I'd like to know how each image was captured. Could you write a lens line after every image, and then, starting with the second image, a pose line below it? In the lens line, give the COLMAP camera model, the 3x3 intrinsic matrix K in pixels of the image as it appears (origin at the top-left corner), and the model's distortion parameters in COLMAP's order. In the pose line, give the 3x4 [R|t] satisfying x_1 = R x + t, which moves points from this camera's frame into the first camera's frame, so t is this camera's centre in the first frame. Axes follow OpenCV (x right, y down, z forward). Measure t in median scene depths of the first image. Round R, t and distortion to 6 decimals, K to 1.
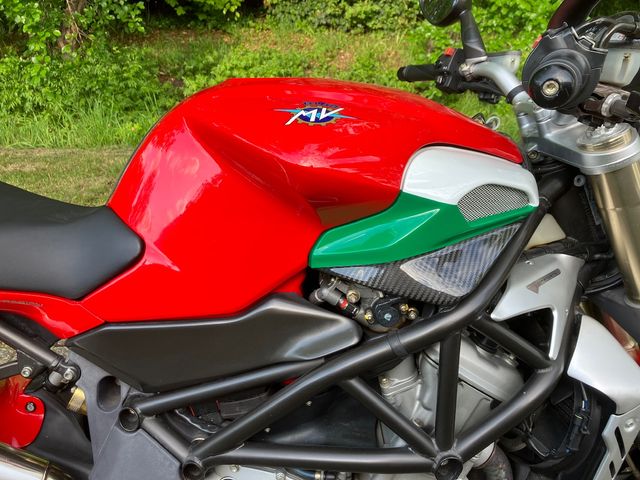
lens RADIAL K [[526.8, 0, 320.0], [0, 526.8, 240.0], [0, 0, 1]] dist [0.008869, -0.004946]
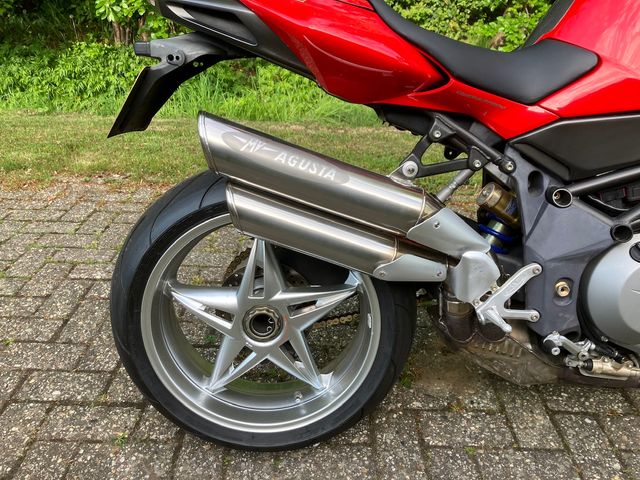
lens RADIAL K [[521.7, 0, 320.0], [0, 521.7, 242.9], [0, 0, 1]] dist [0.003923, 0.008411]
pose [[0.999487, 0.031261, -0.006967, -0.177521], [-0.031385, 0.999335, -0.018538, 0.091906], [0.006383, 0.018748, 0.999804, -0.060130]]
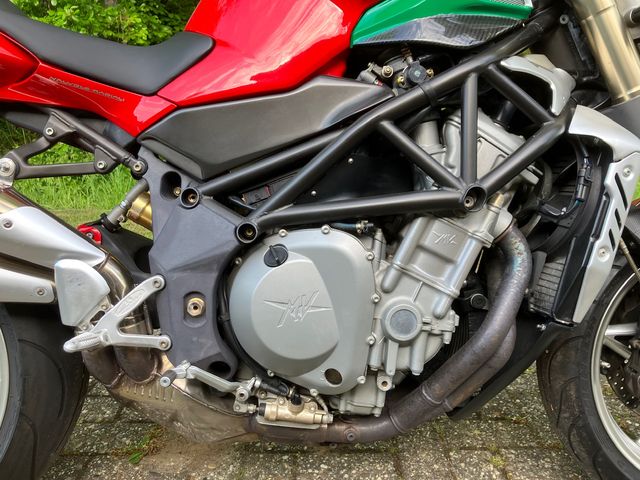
lens RADIAL K [[526.8, 0, 320.0], [0, 526.8, 240.0], [0, 0, 1]] dist [0.008869, -0.004946]
pose [[0.999992, 0.002183, 0.003228, -0.015749], [-0.001394, 0.973966, -0.226692, 0.126739], [-0.003638, 0.226686, 0.973961, -0.016430]]
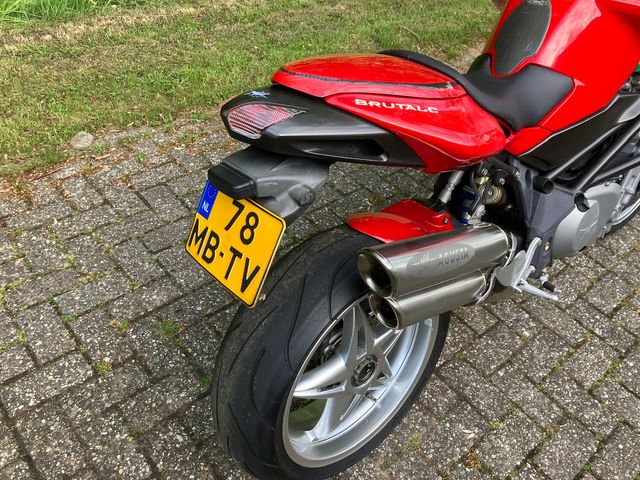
lens RADIAL K [[526.8, 0, 320.0], [0, 526.8, 240.0], [0, 0, 1]] dist [0.008869, -0.004946]
pose [[0.768080, -0.371026, 0.521913, -0.361946], [0.206827, 0.915095, 0.346157, -0.050232], [-0.606033, -0.157930, 0.779604, 0.006848]]
